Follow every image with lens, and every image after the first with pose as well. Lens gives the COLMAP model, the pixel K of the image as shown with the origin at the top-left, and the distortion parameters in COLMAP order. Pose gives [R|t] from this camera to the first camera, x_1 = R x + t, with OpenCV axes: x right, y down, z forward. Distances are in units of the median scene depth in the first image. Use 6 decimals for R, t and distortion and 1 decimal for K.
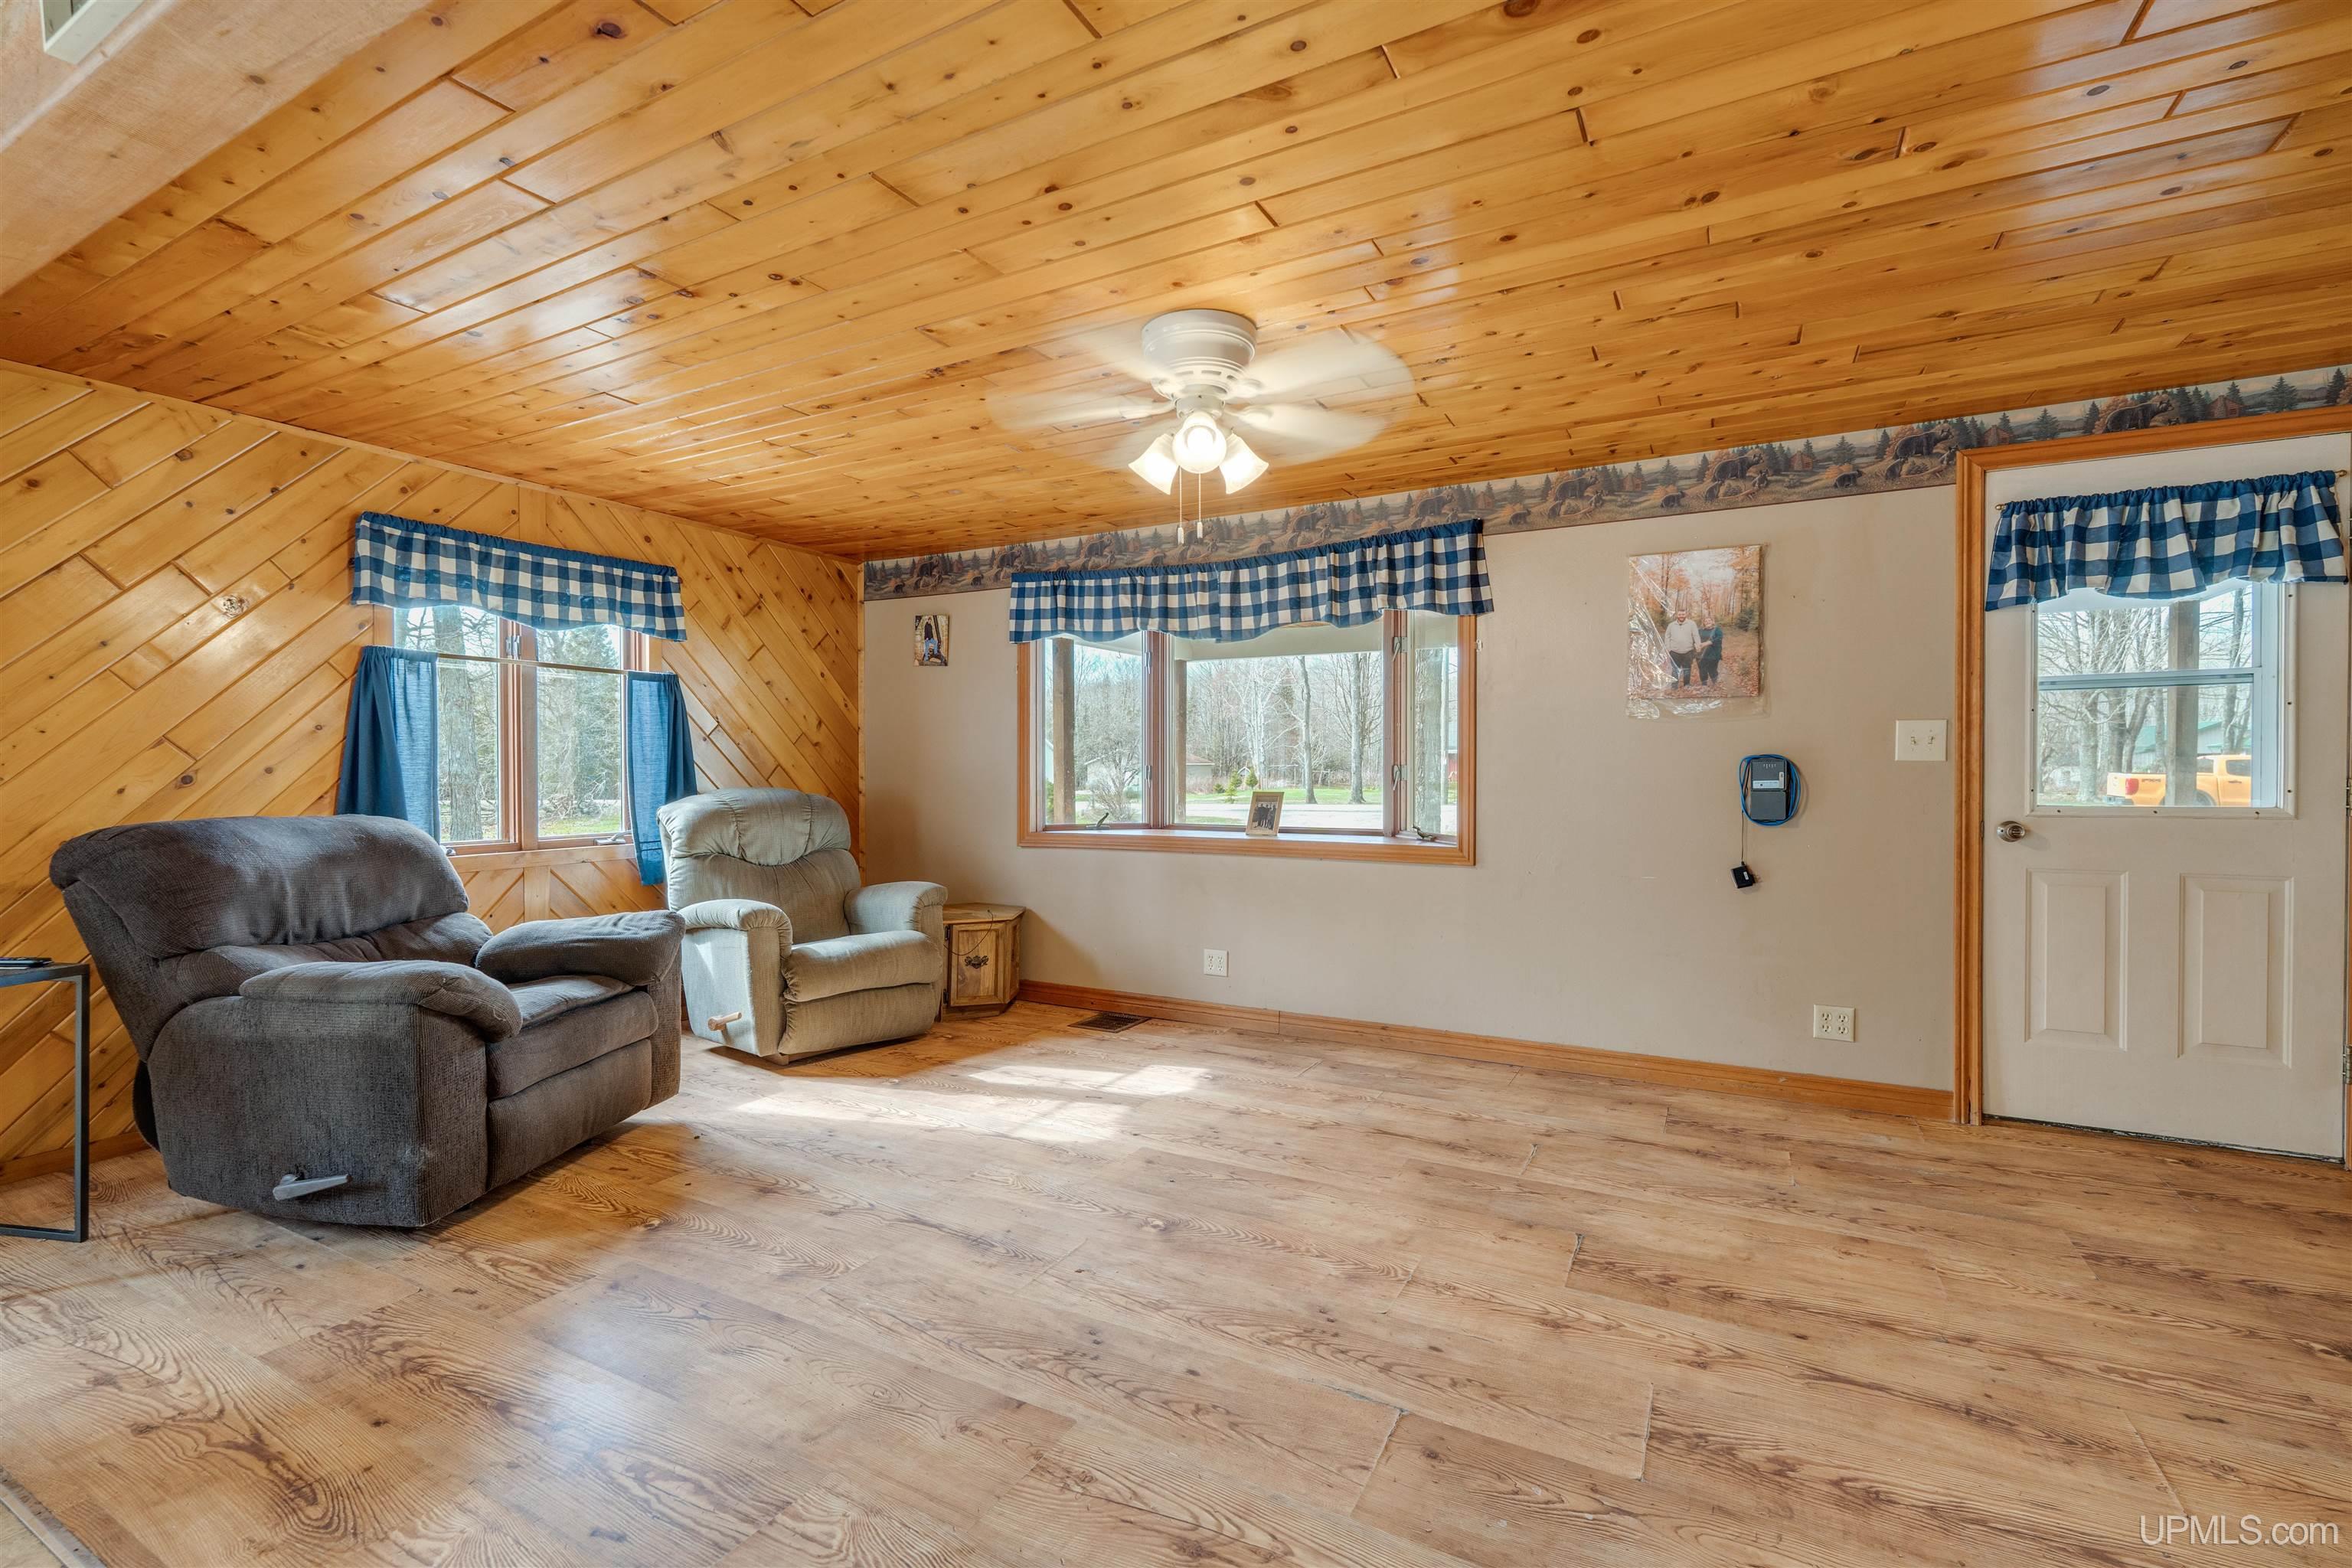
lens RADIAL K [[1038.6, 0, 1176.1], [0, 1038.6, 774.3], [0, 0, 1]] dist [-0.006027, 0.003250]
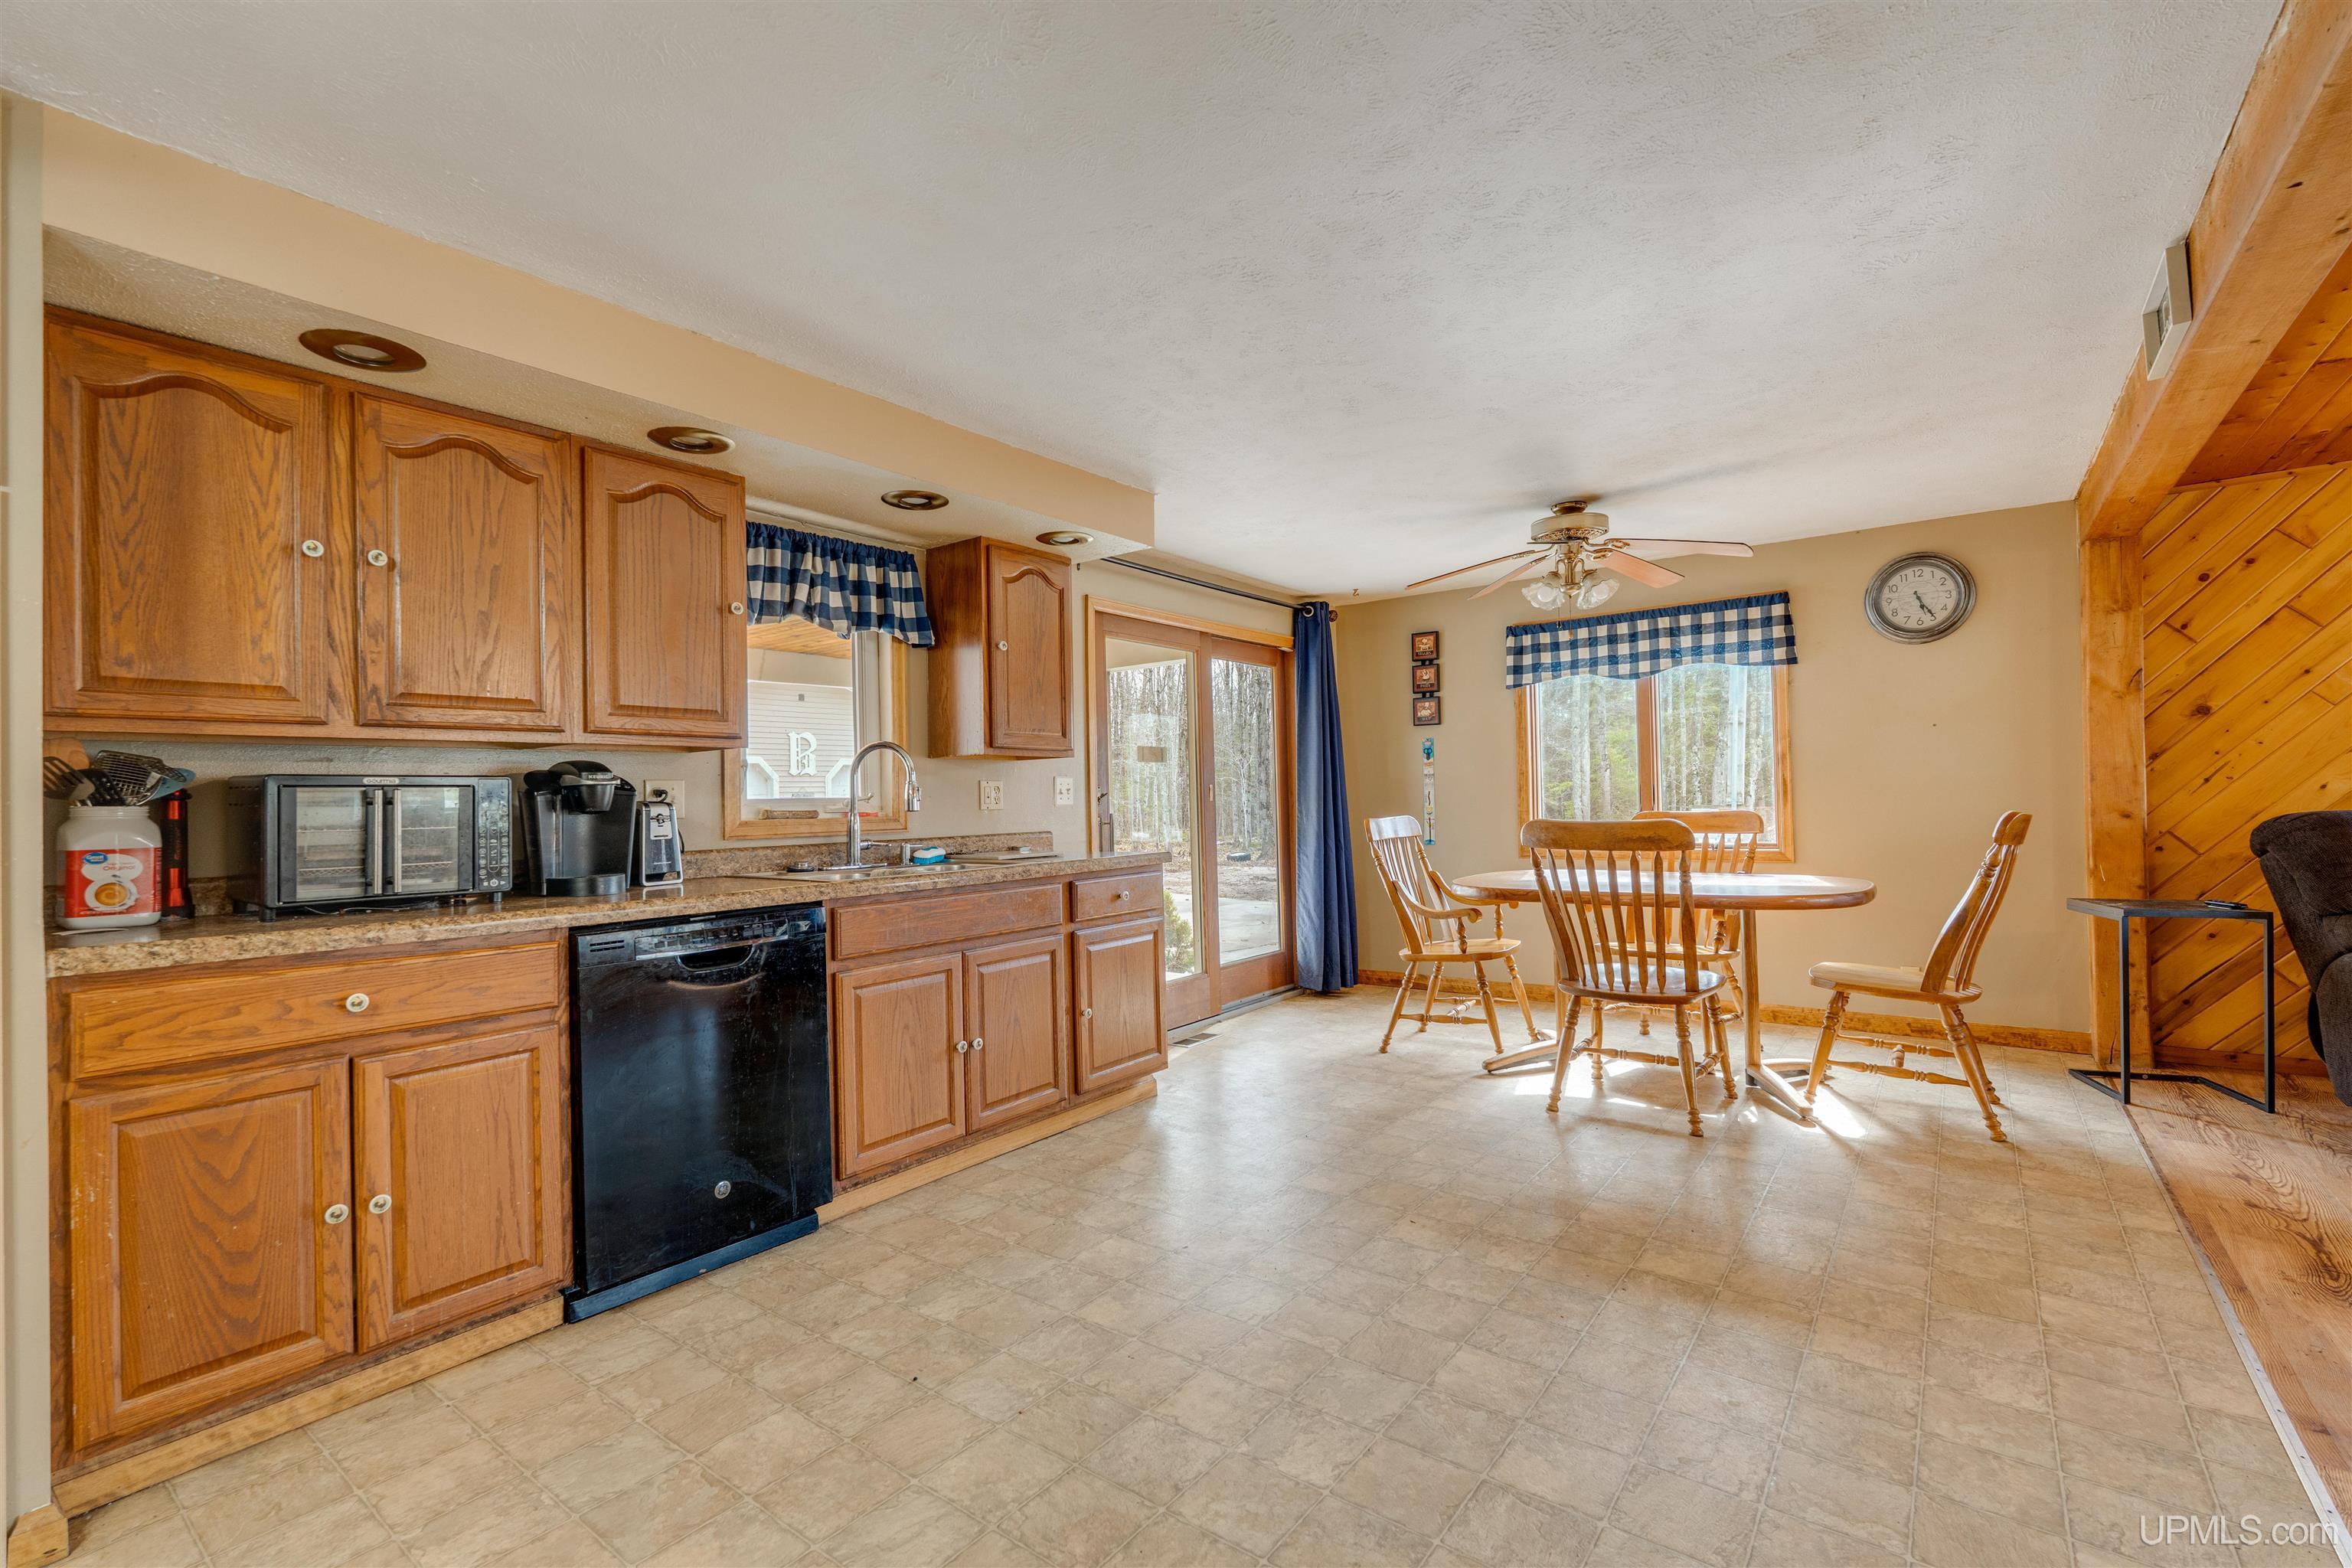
lens RADIAL K [[1038.6, 0, 1171.0], [0, 1038.6, 777.3], [0, 0, 1]] dist [-0.006027, 0.003250]
pose [[-0.154744, -0.011860, -0.987883, 0.462118], [0.014812, 0.999788, -0.014323, 0.001044], [0.987844, -0.016849, -0.154535, -0.196792]]
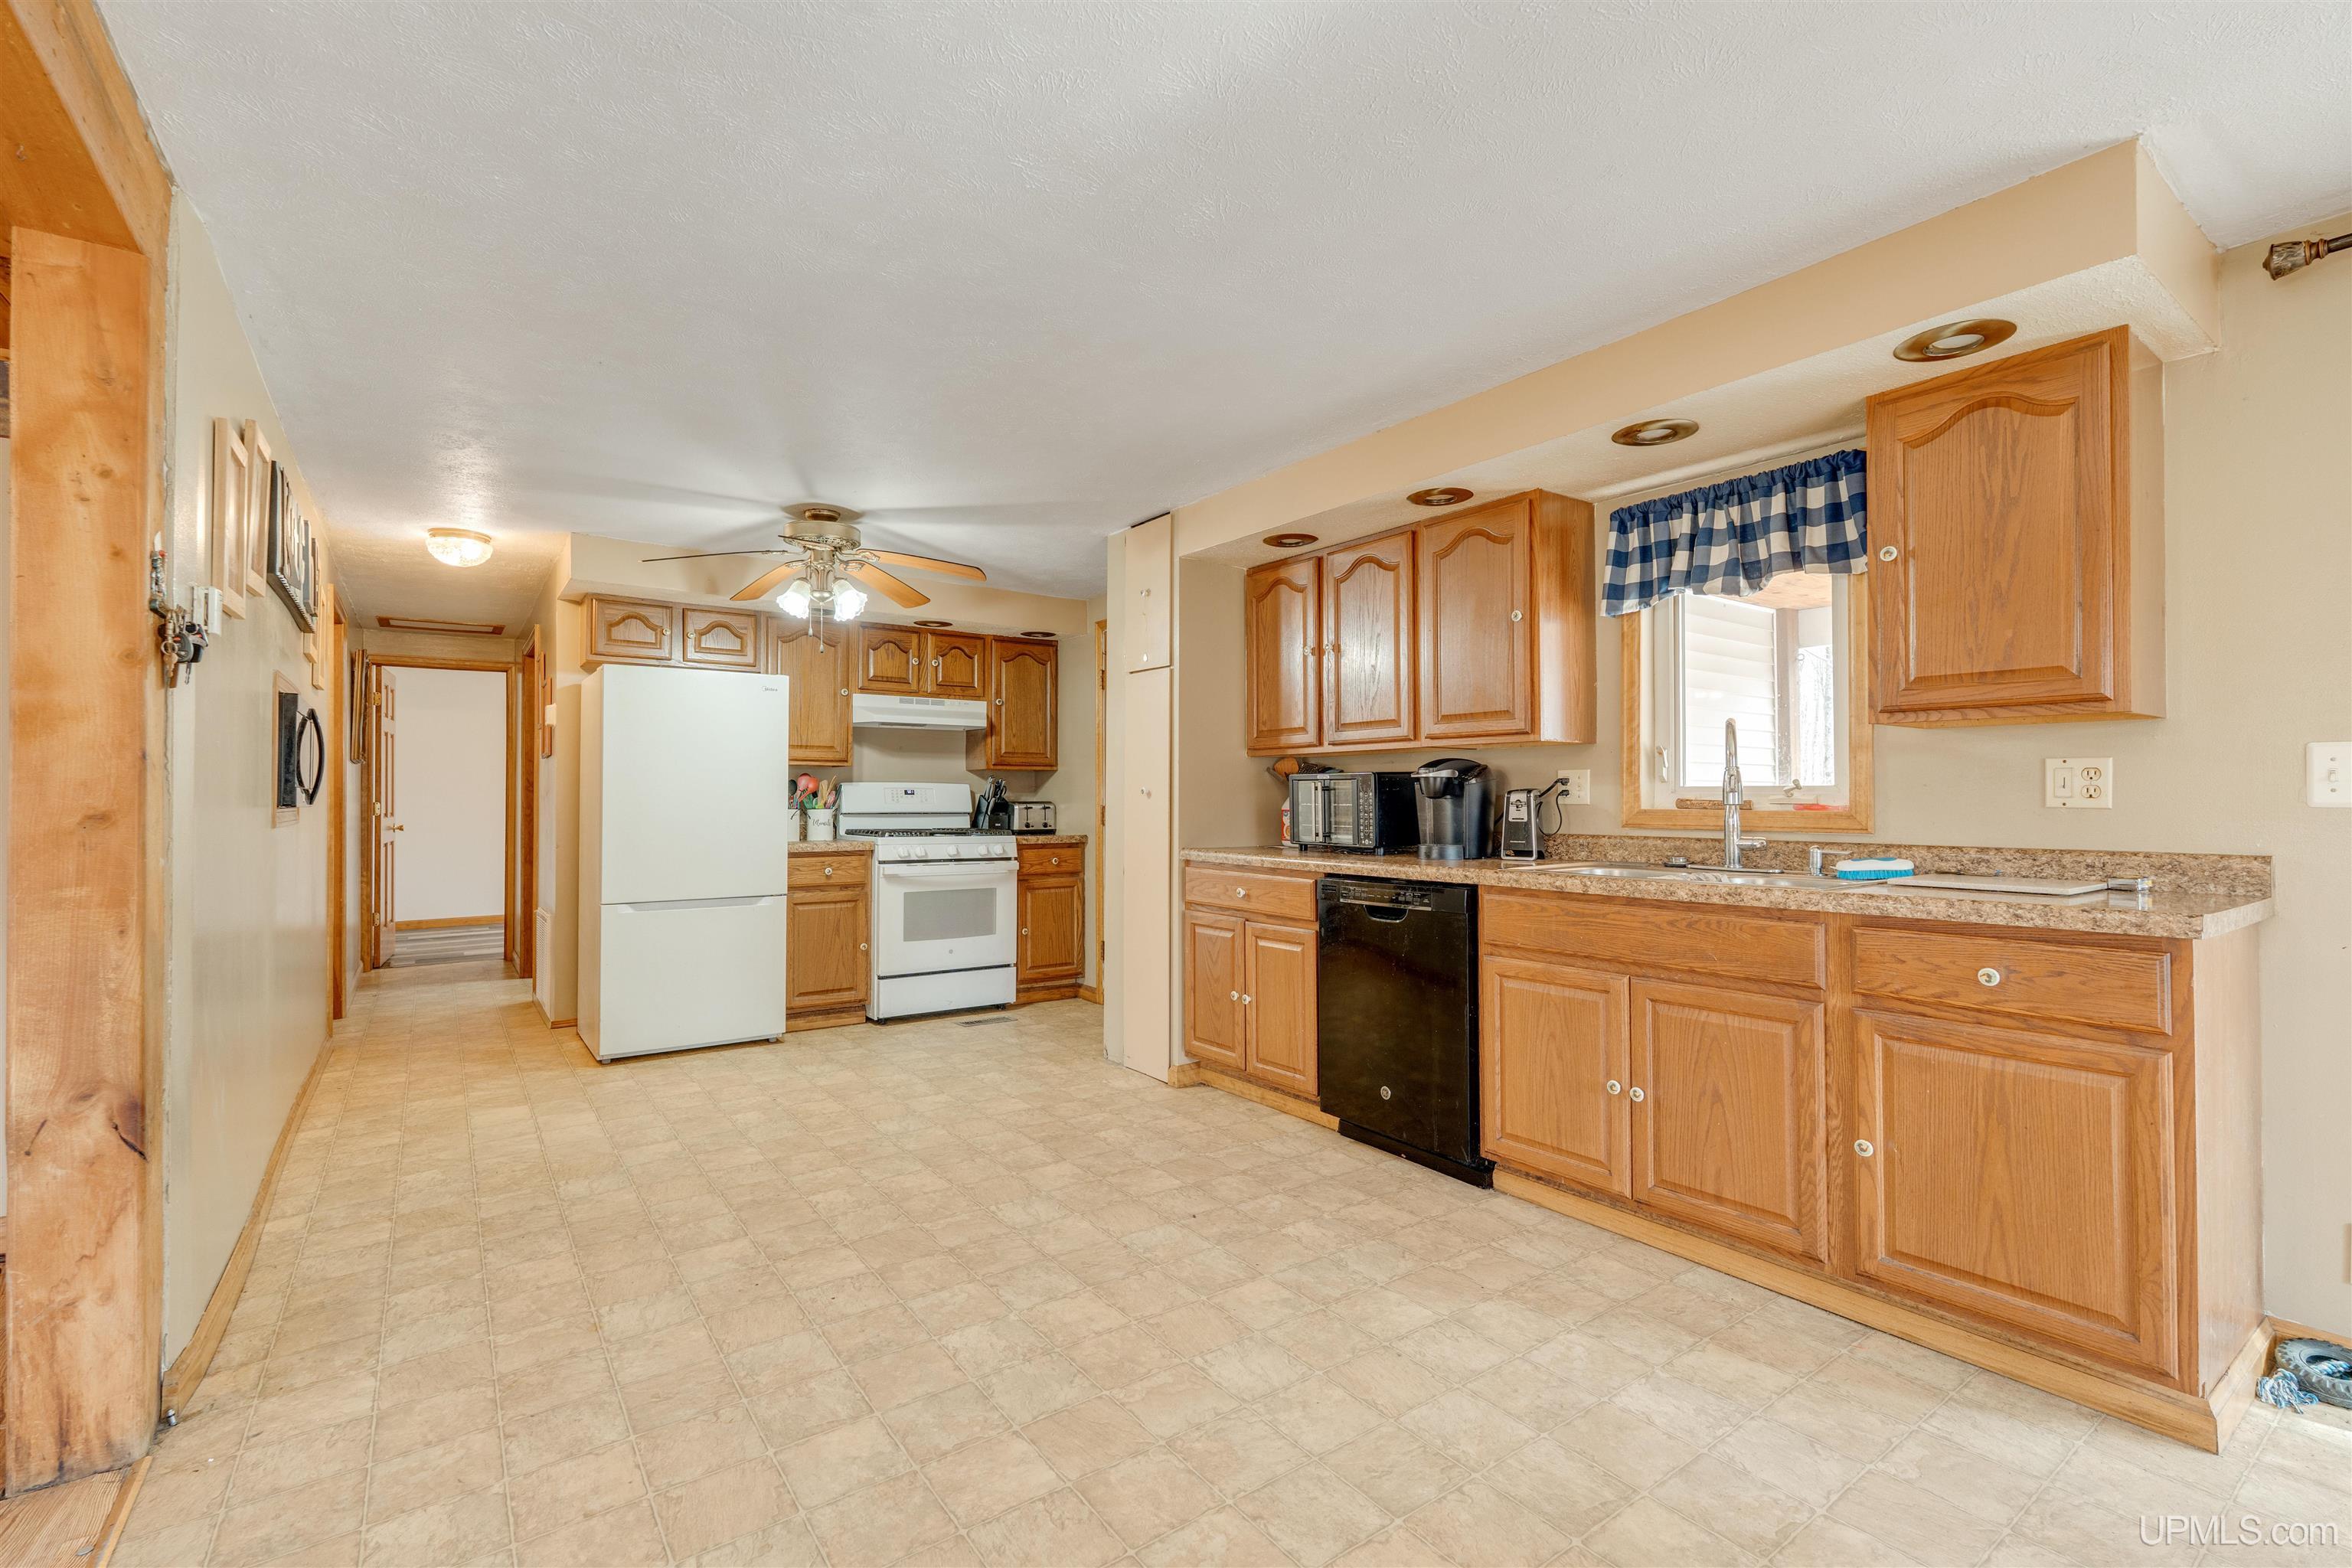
lens RADIAL K [[1038.6, 0, 1171.1], [0, 1038.6, 780.4], [0, 0, 1]] dist [-0.006027, 0.003250]
pose [[-0.899914, 0.013135, 0.435870, -0.590043], [0.010210, 0.999907, -0.009051, -0.000533], [-0.435948, -0.003695, -0.899964, 0.380625]]
